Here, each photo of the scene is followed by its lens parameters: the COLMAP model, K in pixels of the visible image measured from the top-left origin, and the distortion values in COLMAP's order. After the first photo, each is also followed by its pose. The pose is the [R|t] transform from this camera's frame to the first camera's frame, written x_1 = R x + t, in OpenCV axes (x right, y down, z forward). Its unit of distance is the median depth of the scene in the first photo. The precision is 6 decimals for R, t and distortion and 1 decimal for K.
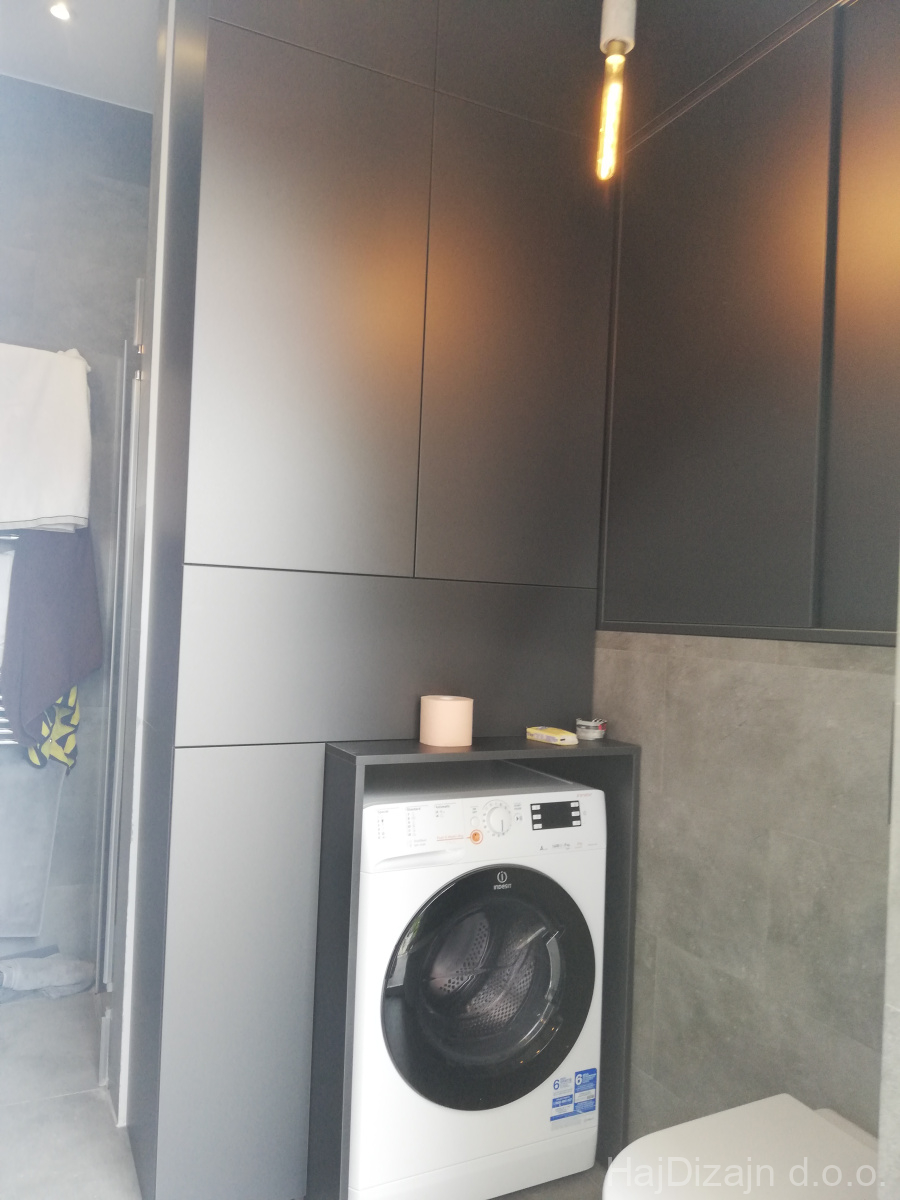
lens RADIAL K [[914.5, 0, 445.5], [0, 914.5, 596.0], [0, 0, 1]] dist [0.048518, -0.068284]
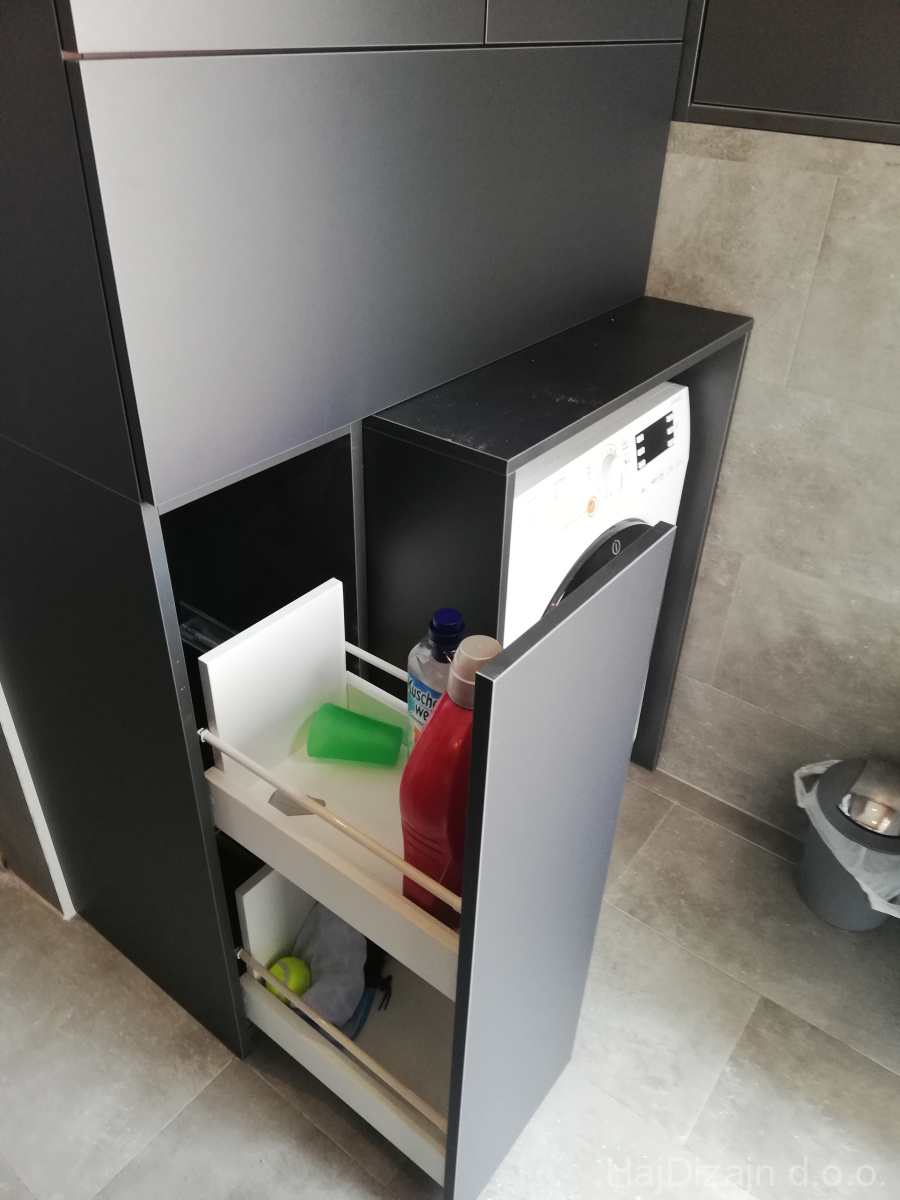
lens RADIAL K [[914.5, 0, 458.0], [0, 914.5, 617.7], [0, 0, 1]] dist [0.048518, -0.068284]
pose [[0.889494, -0.269774, 0.368813, -0.306918], [-0.003327, 0.803279, 0.595594, -0.068851], [-0.456936, -0.531004, 0.713614, 0.493021]]
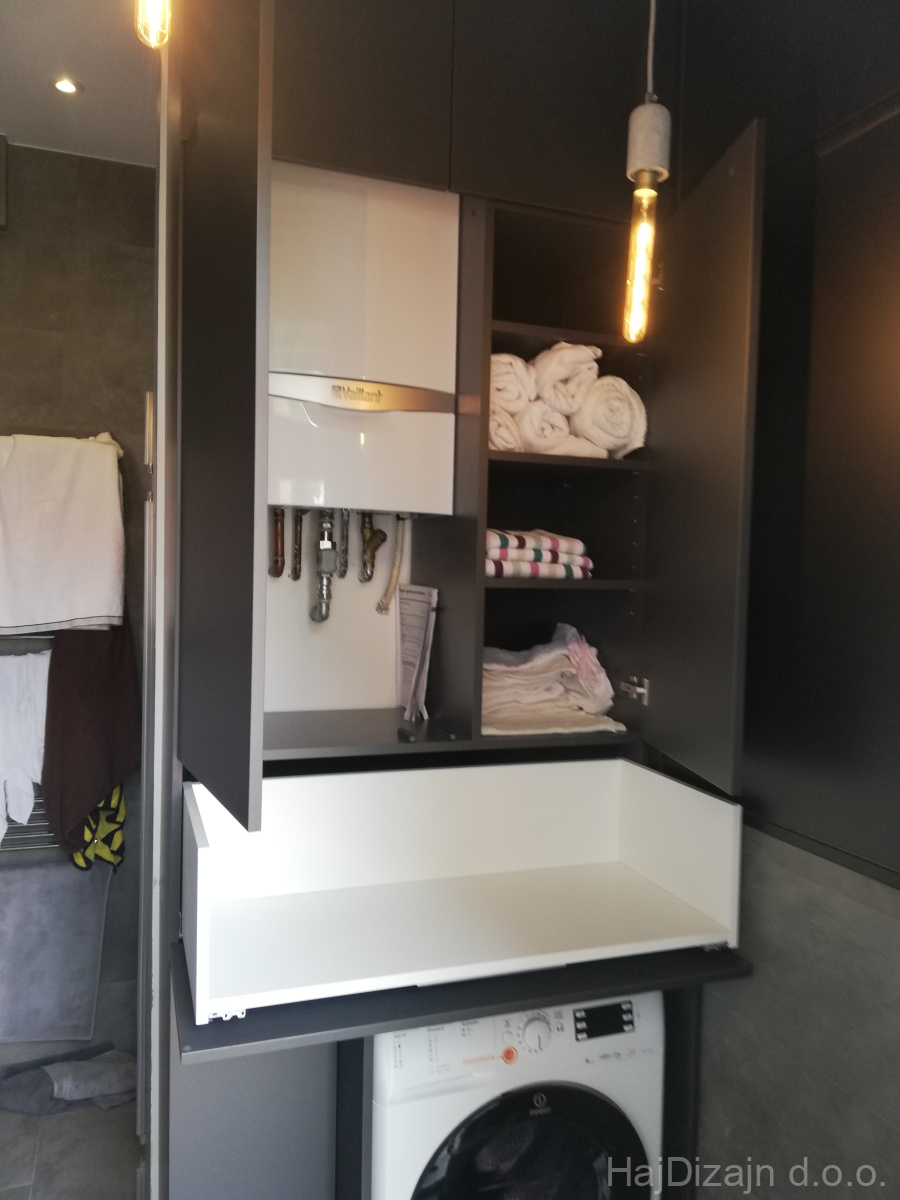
lens RADIAL K [[914.5, 0, 438.5], [0, 914.5, 592.4], [0, 0, 1]] dist [0.048518, -0.068284]
pose [[0.993497, -0.017179, -0.112551, 0.069028], [0.022275, 0.998775, 0.044177, -0.210698], [0.111654, -0.046397, 0.992663, 0.126305]]
